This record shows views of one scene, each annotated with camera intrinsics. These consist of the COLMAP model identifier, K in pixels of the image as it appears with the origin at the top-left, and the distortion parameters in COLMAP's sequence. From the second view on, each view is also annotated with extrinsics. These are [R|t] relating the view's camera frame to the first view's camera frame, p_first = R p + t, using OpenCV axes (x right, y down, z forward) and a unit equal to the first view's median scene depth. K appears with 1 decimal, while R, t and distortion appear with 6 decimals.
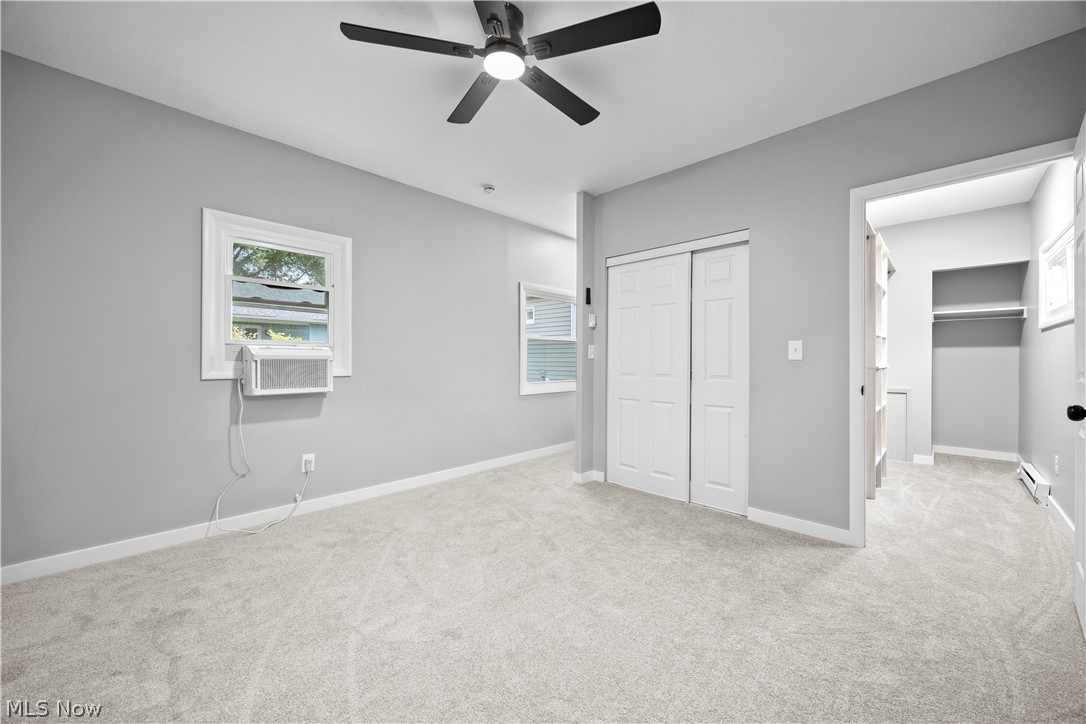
lens RADIAL K [[433.9, 0, 543.0], [0, 433.9, 362.0], [0, 0, 1]] dist [0.000544, 0.000025]
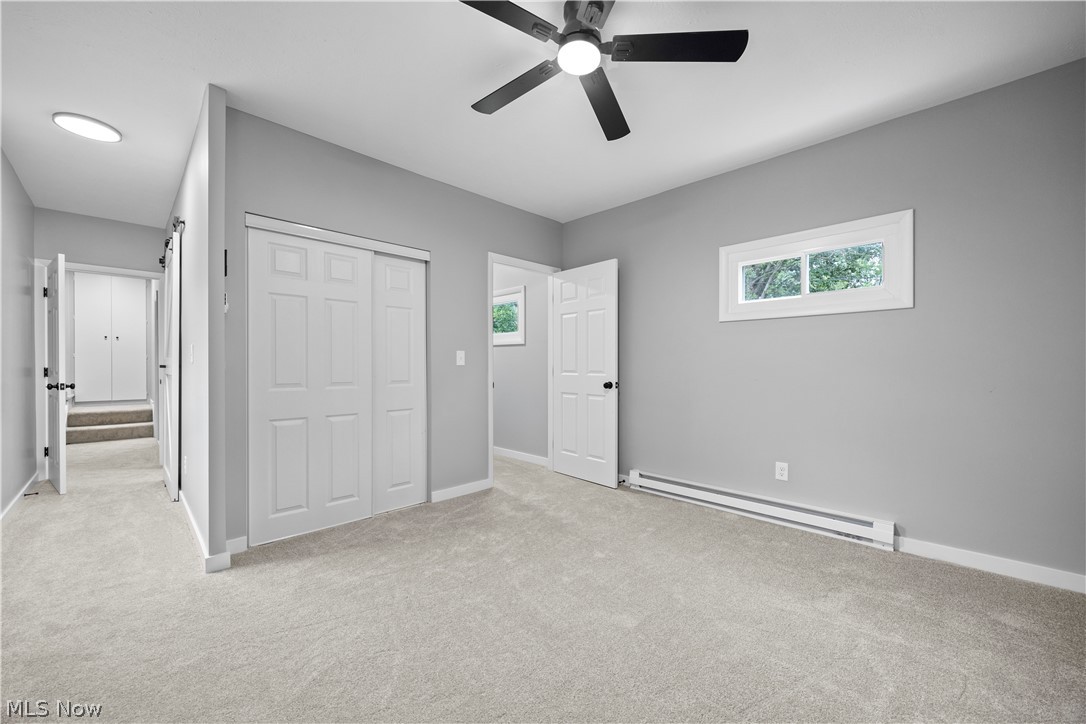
lens RADIAL K [[423.6, 0, 544.6], [0, 423.6, 365.1], [0, 0, 1]] dist [-0.000575, -0.000076]
pose [[-0.018371, -0.005534, 0.999816, -0.649759], [-0.000375, 0.999985, 0.005528, -0.011908], [-0.999831, -0.000273, -0.018373, 0.706971]]
